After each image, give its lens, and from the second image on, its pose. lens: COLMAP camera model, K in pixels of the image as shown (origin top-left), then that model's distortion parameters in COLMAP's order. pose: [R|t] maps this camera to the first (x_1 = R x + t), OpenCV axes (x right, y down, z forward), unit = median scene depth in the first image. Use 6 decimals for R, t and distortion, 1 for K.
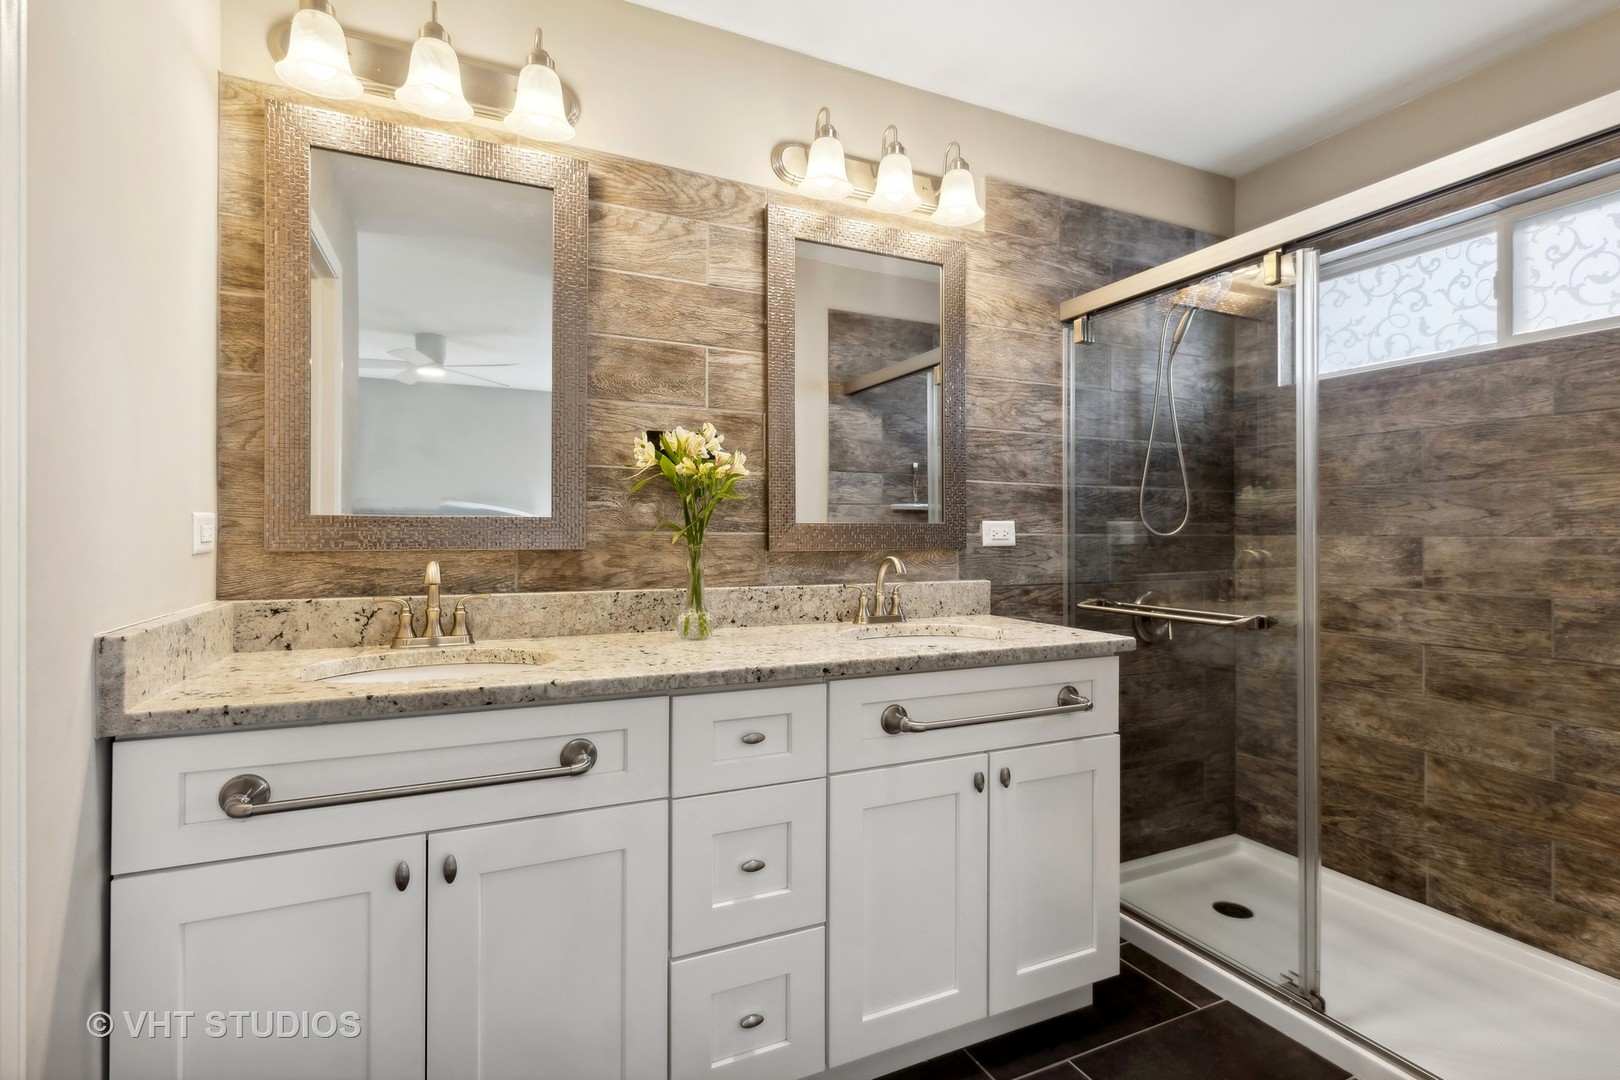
lens RADIAL K [[779.4, 0, 813.1], [0, 779.4, 532.4], [0, 0, 1]] dist [0.002903, 0.000192]
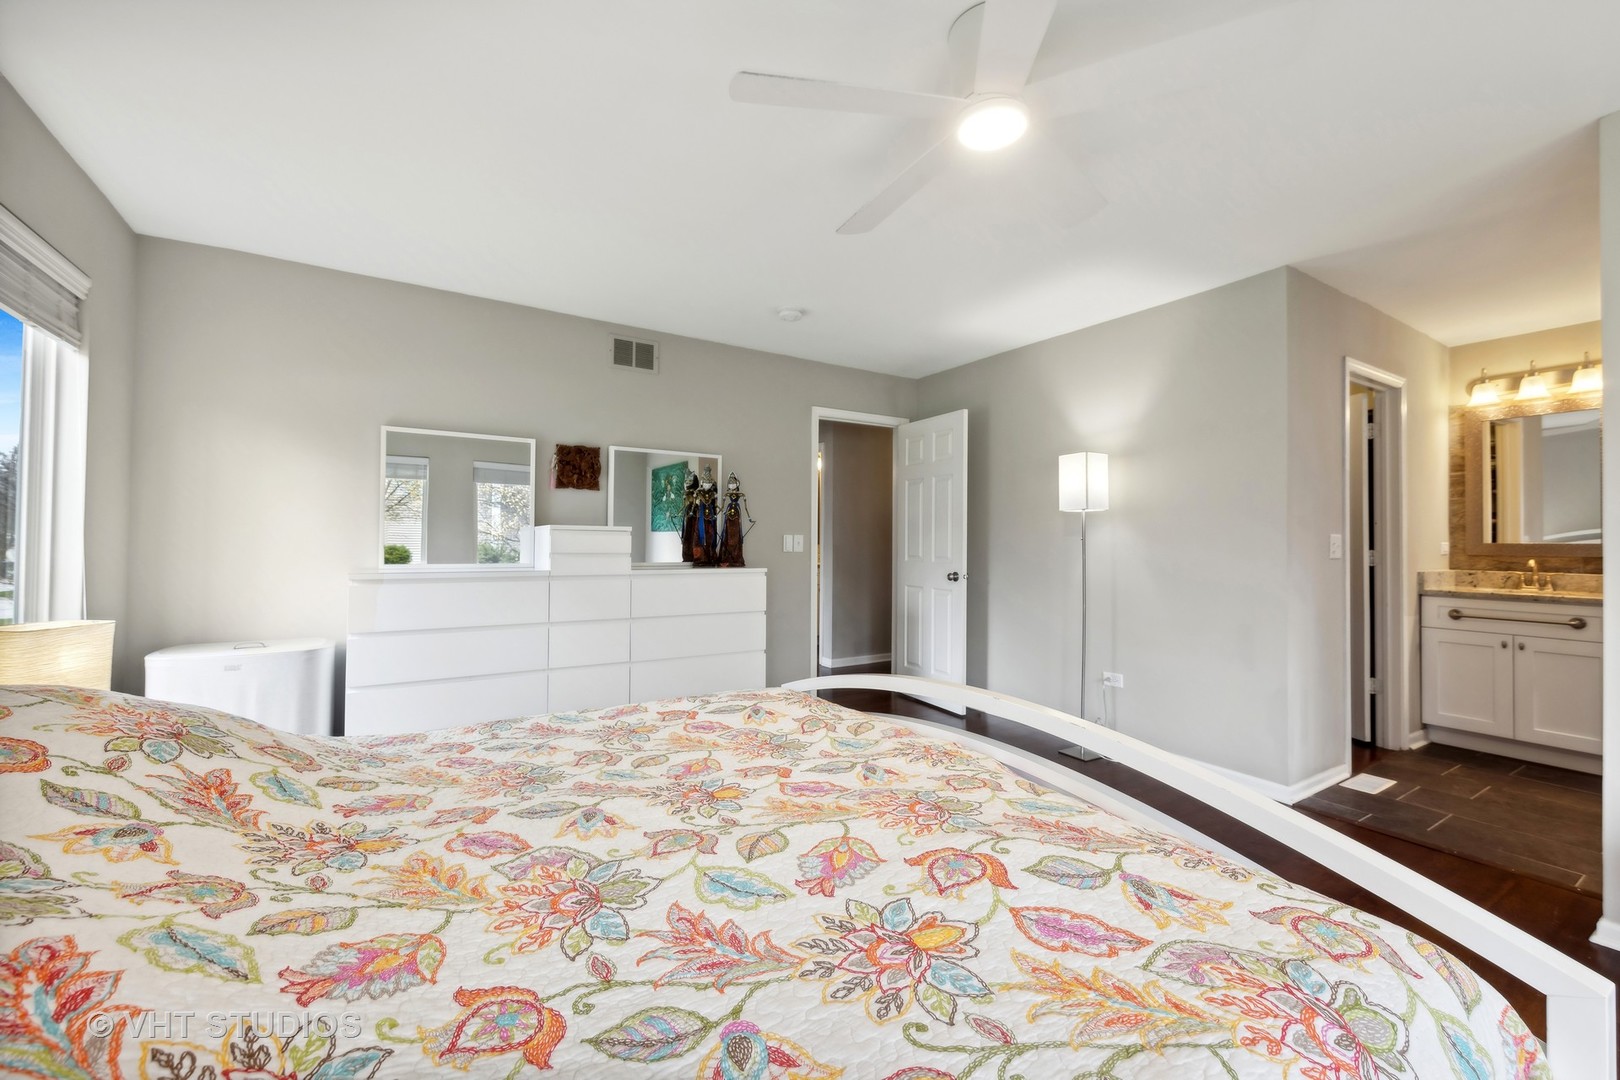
lens RADIAL K [[652.5, 0, 811.5], [0, 652.5, 531.6], [0, 0, 1]] dist [0.001545, 0.000065]
pose [[0.126819, -0.015793, -0.991800, 1.565114], [-0.004068, 0.999857, -0.016442, -0.015911], [0.991918, 0.006120, 0.126737, -1.938750]]
